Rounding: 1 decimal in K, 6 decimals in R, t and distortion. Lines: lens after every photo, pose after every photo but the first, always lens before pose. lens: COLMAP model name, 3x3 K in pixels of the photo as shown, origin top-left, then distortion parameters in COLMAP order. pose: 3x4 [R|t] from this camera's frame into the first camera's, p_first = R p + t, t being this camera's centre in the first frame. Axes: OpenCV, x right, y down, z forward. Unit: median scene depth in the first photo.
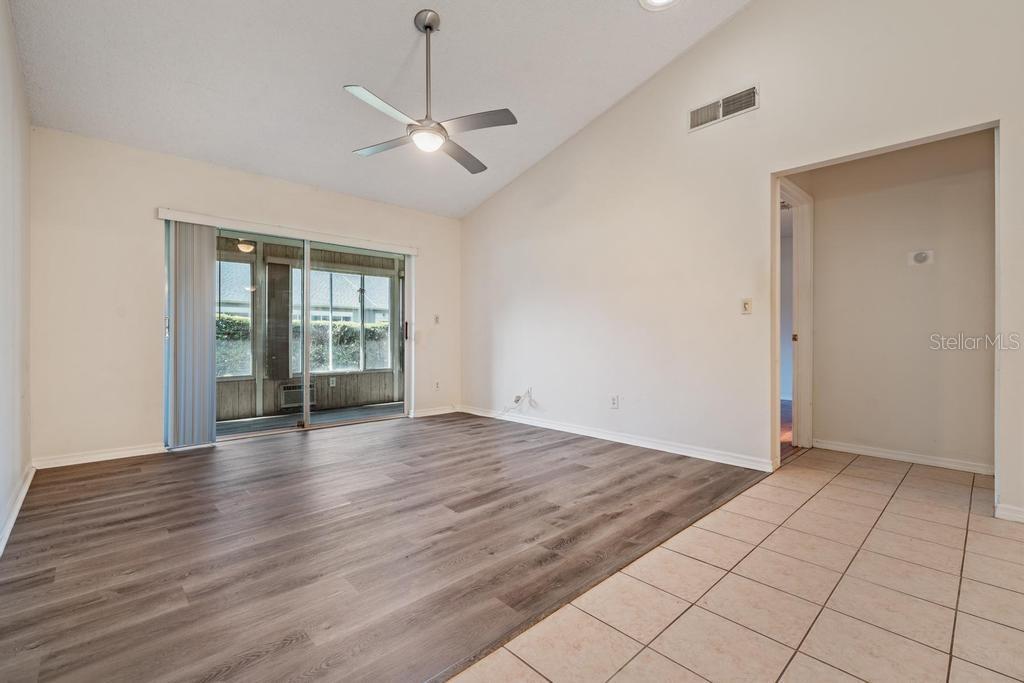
lens RADIAL K [[449.9, 0, 507.0], [0, 449.9, 327.5], [0, 0, 1]] dist [0.001071, 0.000060]
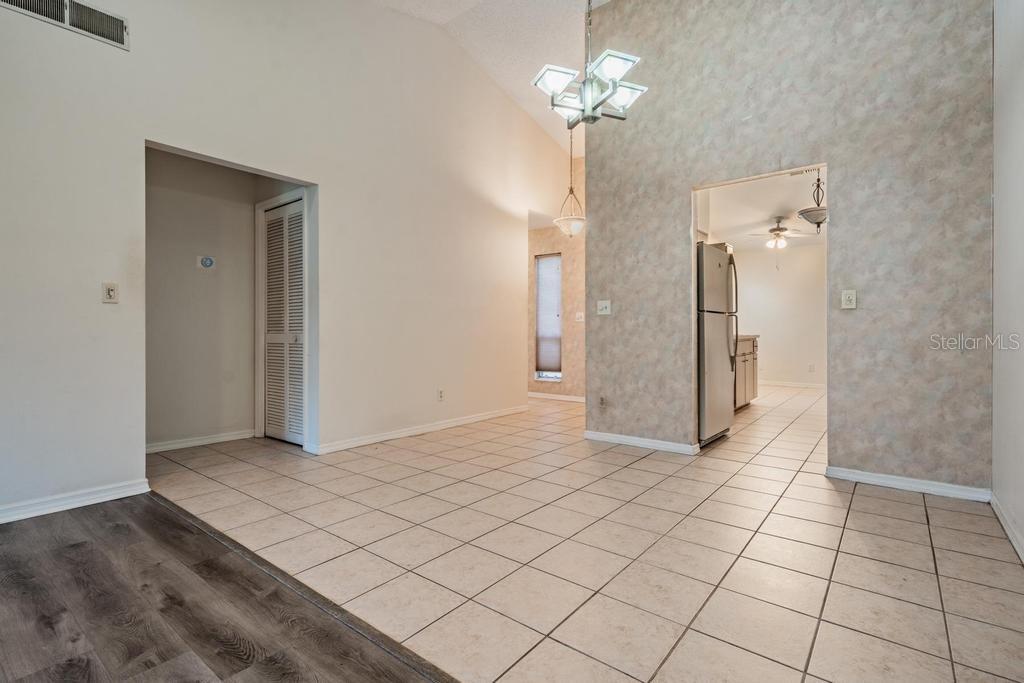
lens RADIAL K [[487.9, 0, 509.4], [0, 487.9, 331.4], [0, 0, 1]] dist [0.001456, -0.000475]
pose [[-0.151648, -0.001064, 0.988434, -0.467753], [-0.017491, 0.999846, -0.001607, 0.019155], [-0.988280, -0.017532, -0.151643, 0.563100]]
